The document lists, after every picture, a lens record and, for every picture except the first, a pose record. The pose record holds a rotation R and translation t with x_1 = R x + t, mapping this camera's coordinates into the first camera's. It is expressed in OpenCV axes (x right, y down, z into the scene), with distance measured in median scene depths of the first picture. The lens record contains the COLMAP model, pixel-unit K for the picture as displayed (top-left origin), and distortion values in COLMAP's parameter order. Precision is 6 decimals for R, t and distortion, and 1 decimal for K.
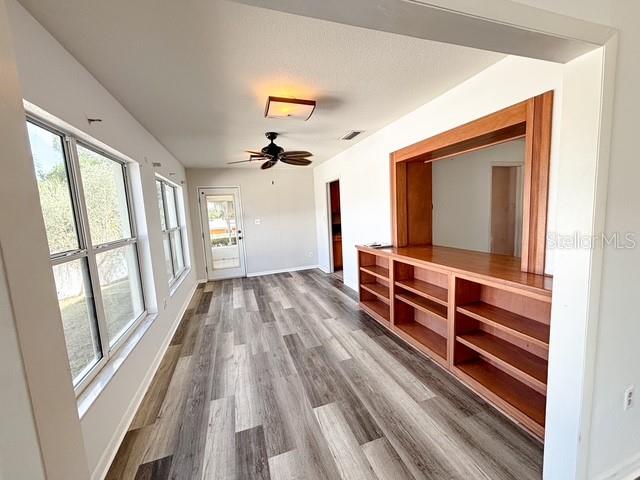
lens RADIAL K [[260.2, 0, 320.0], [0, 260.2, 240.0], [0, 0, 1]] dist [-0.000093, -0.000343]
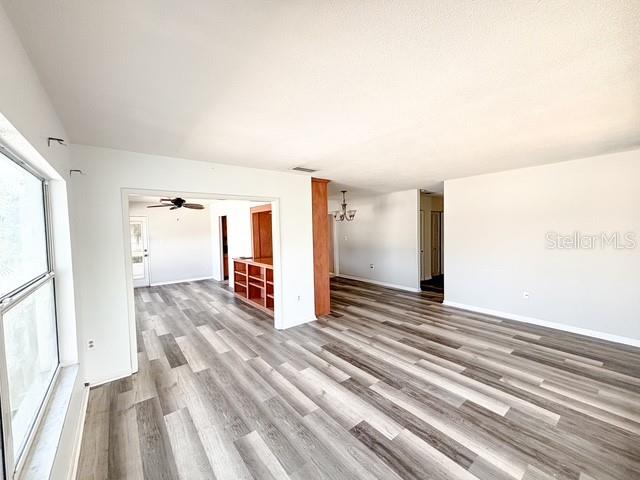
lens RADIAL K [[260.2, 0, 320.0], [0, 260.2, 240.0], [0, 0, 1]] dist [-0.000093, -0.000343]
pose [[0.941859, 0.017119, 0.335572, 0.113871], [0.012176, 0.996307, -0.085000, 0.057307], [-0.335788, 0.084144, 0.938172, -0.818886]]
